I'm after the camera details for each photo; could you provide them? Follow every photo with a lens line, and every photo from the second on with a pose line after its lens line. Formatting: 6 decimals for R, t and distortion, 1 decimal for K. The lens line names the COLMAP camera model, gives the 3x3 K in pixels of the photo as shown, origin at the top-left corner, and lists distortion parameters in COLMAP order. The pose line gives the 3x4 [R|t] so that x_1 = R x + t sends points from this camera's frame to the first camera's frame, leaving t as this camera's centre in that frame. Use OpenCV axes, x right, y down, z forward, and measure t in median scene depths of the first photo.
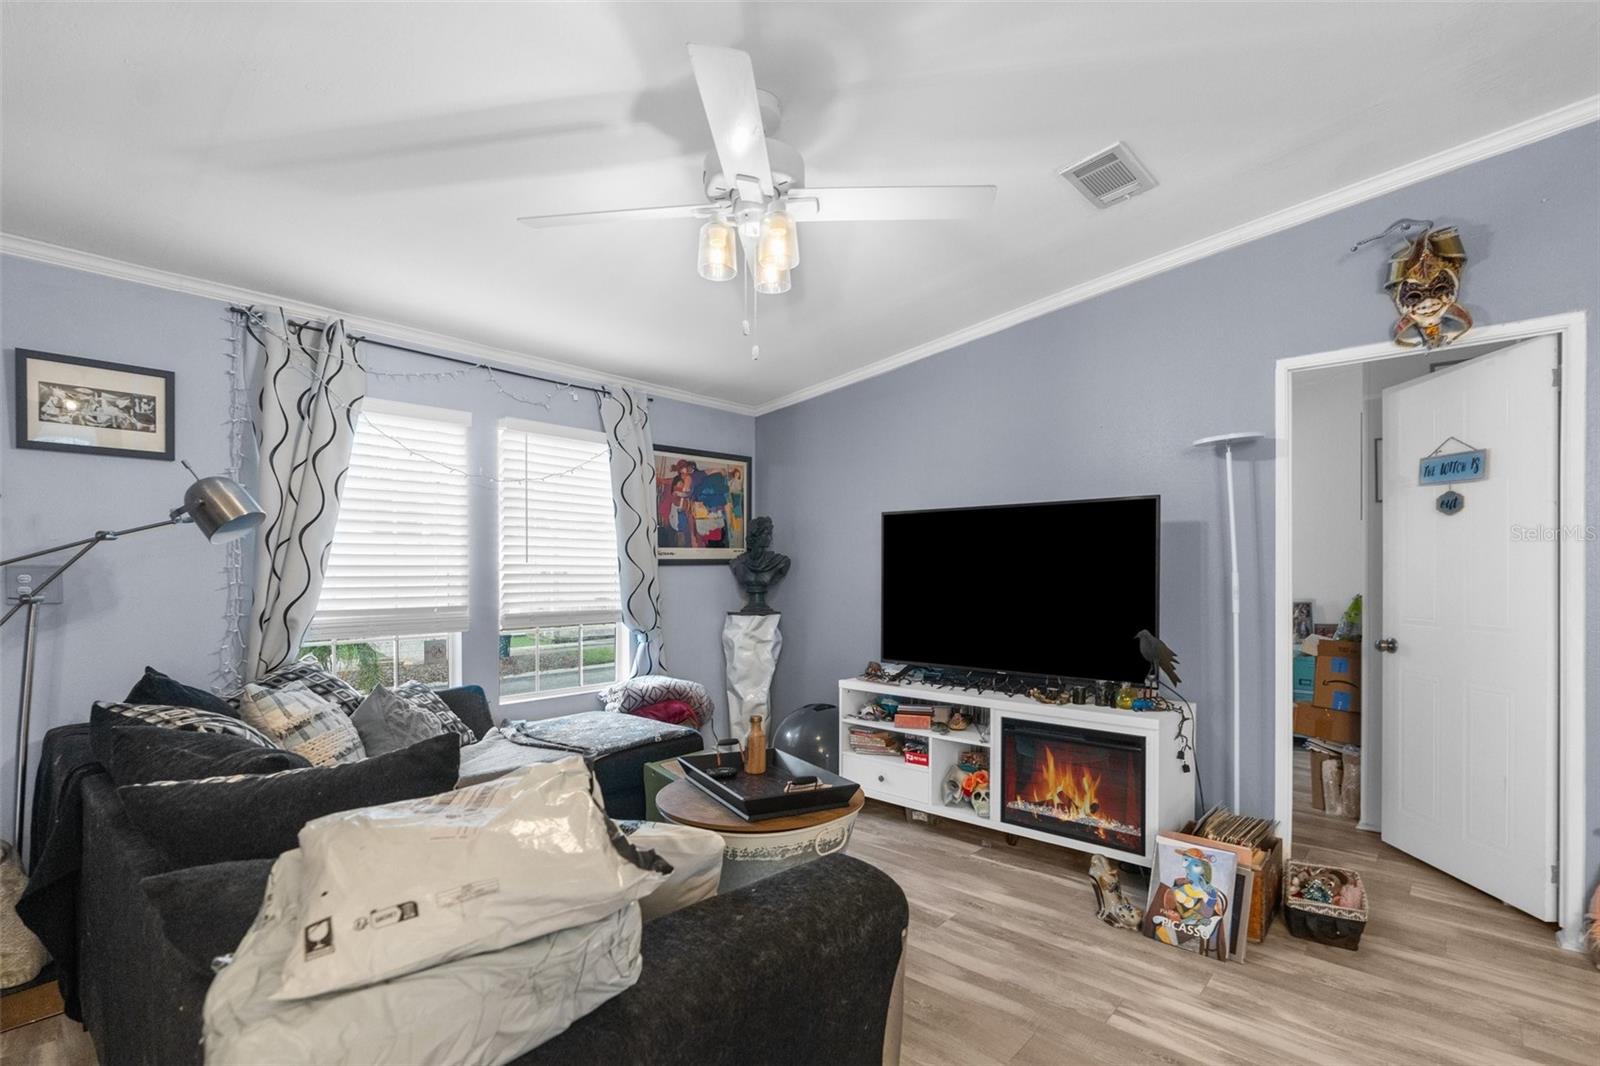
lens RADIAL K [[736.6, 0, 800.3], [0, 736.6, 566.9], [0, 0, 1]] dist [-0.003433, -0.000148]
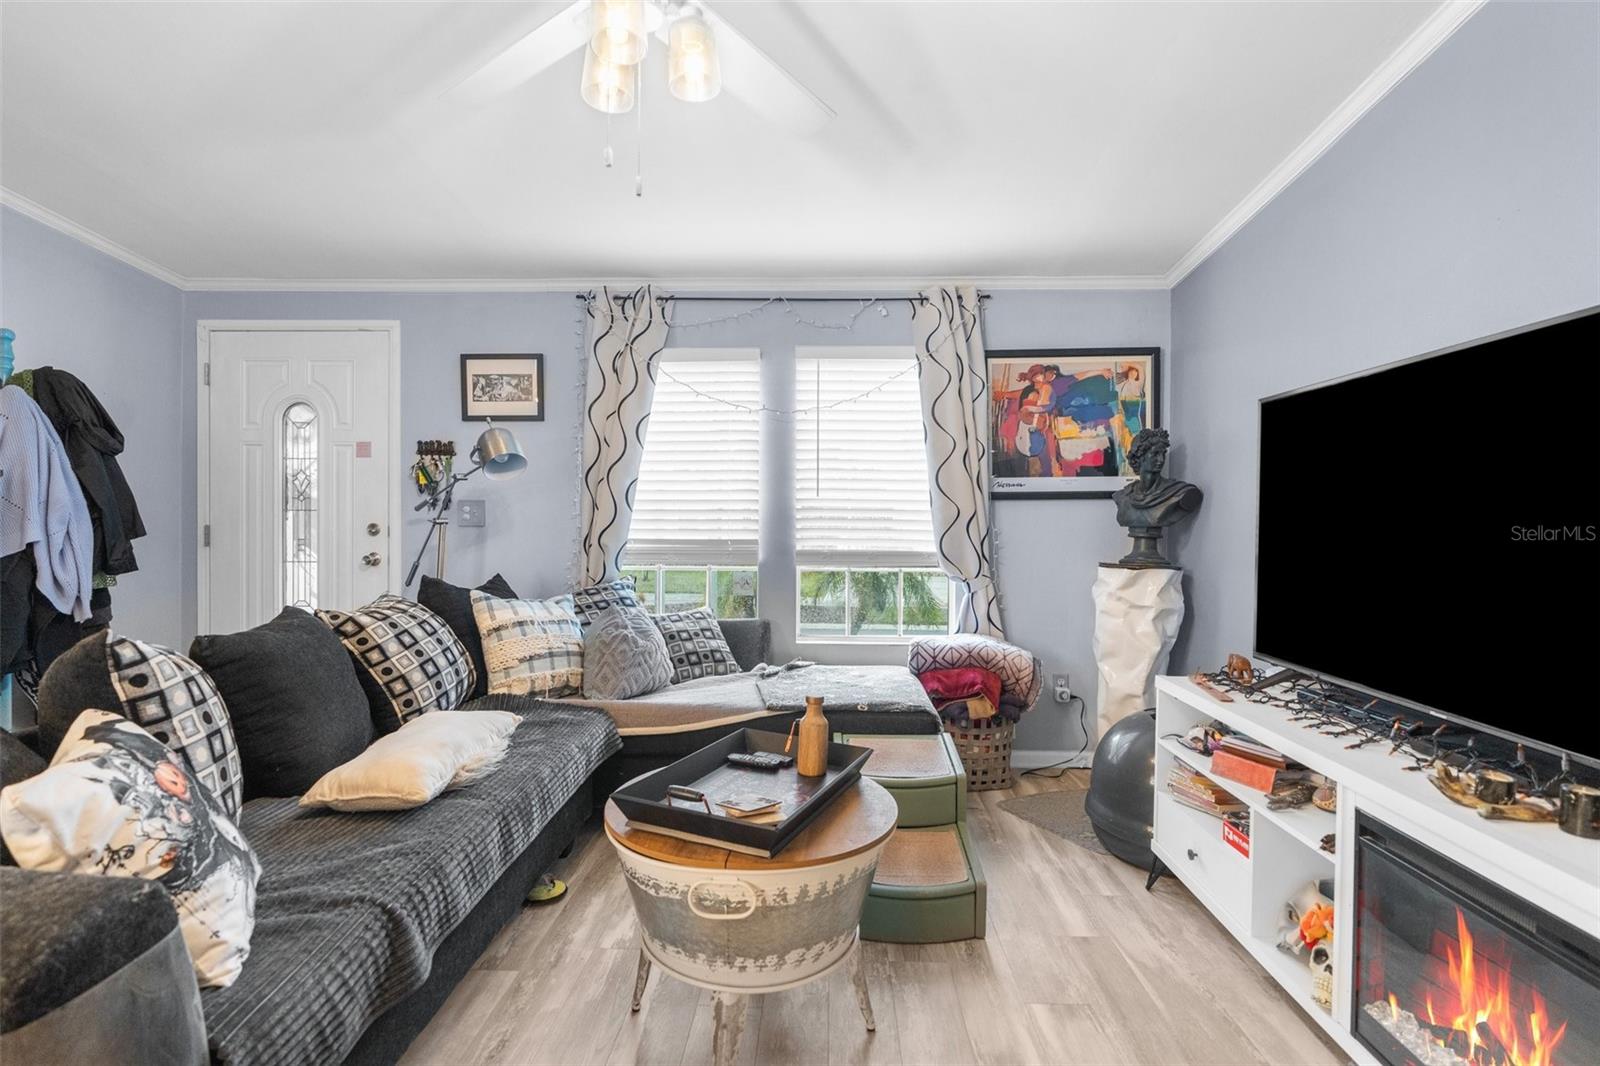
lens RADIAL K [[734.9, 0, 796.4], [0, 734.9, 524.9], [0, 0, 1]] dist [-0.005060, 0.000455]
pose [[0.641726, 0.010754, -0.766858, 0.416044], [-0.002181, 0.999923, 0.012198, 0.023320], [0.766931, -0.006155, 0.641700, 0.457671]]
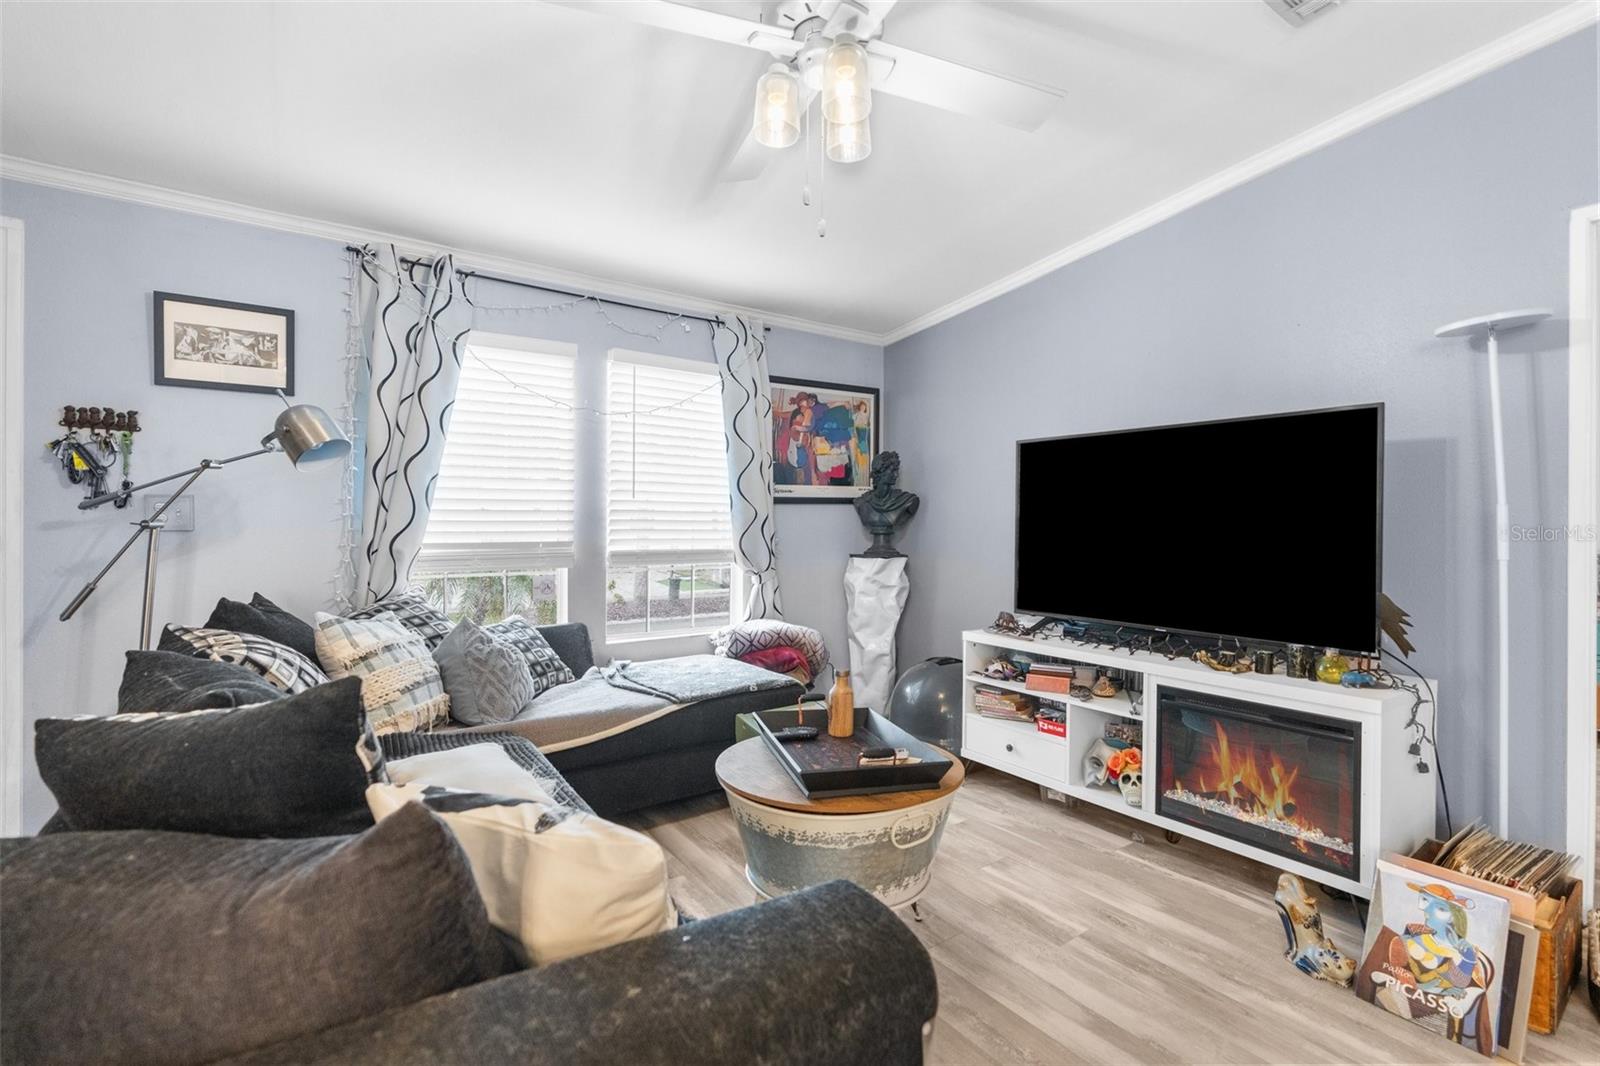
lens RADIAL K [[719.9, 0, 806.5], [0, 719.9, 517.1], [0, 0, 1]] dist [-0.003153, 0.001354]
pose [[0.976014, 0.003843, -0.217673, 0.070928], [-0.003861, 0.999992, 0.000341, 0.021883], [0.217673, 0.000508, 0.976022, 0.150375]]
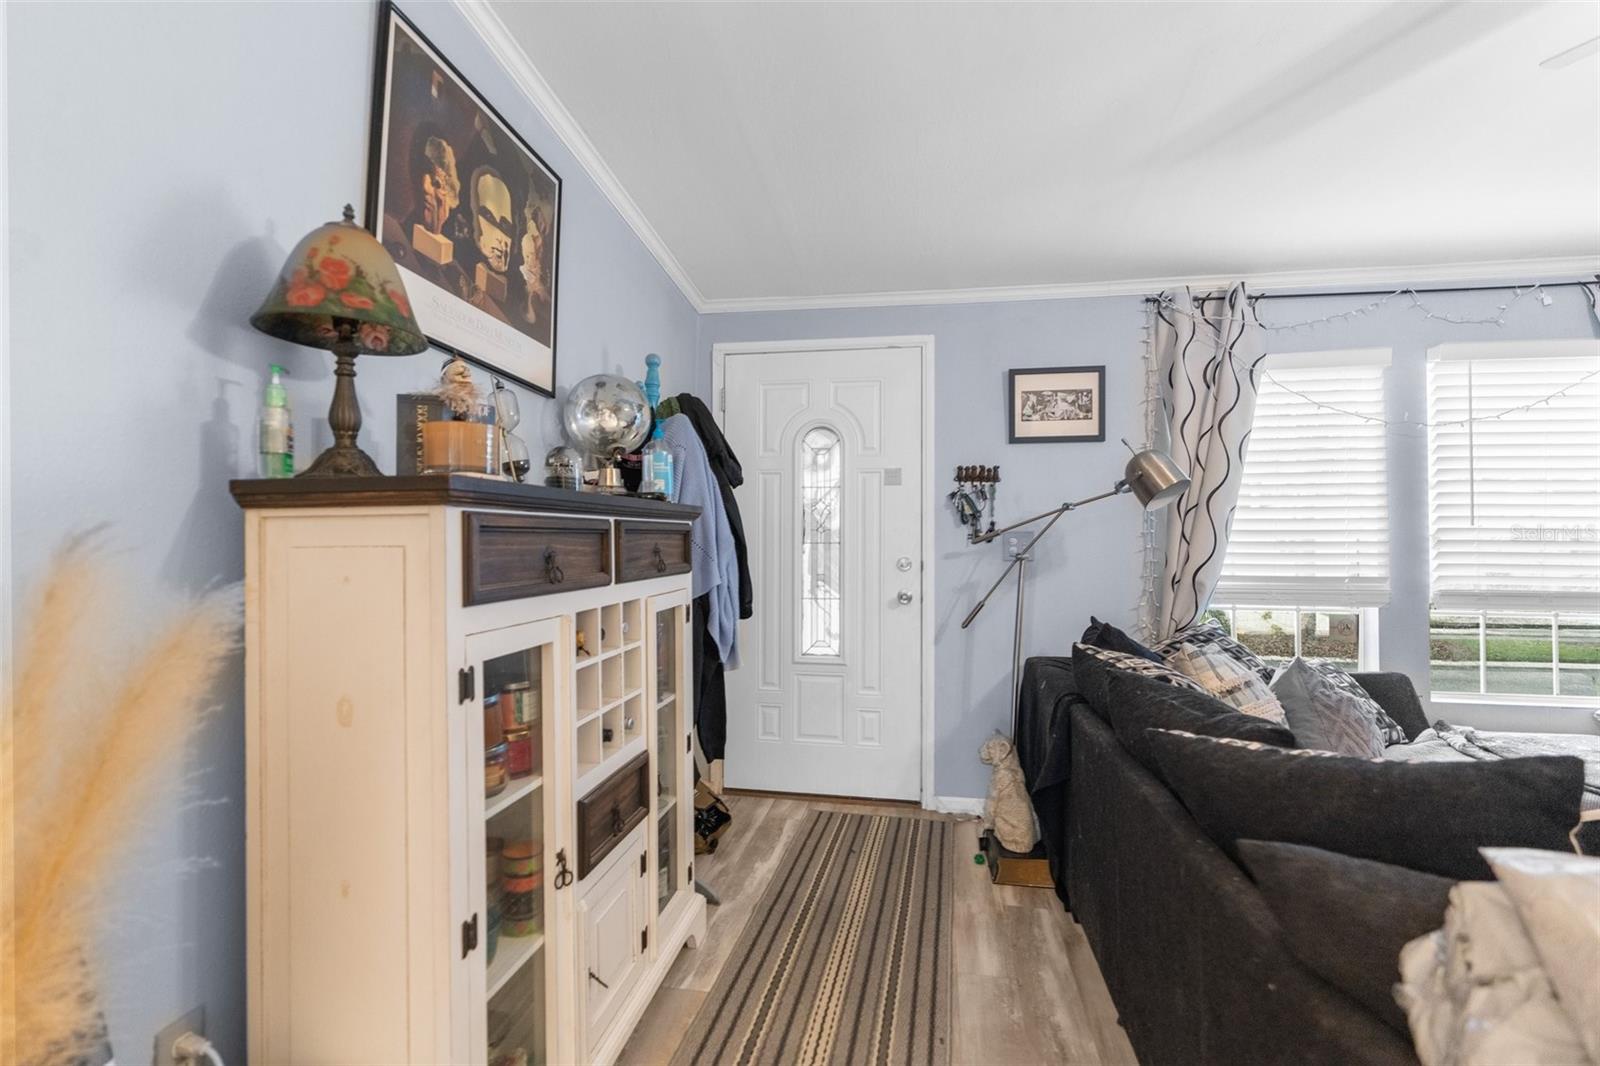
lens RADIAL K [[732.6, 0, 805.2], [0, 732.6, 535.7], [0, 0, 1]] dist [-0.029266, 0.022768]
pose [[0.526085, 0.001907, -0.850430, -0.108060], [0.002100, 0.999992, 0.003542, -0.000089], [0.850429, -0.003650, 0.526077, -0.012954]]
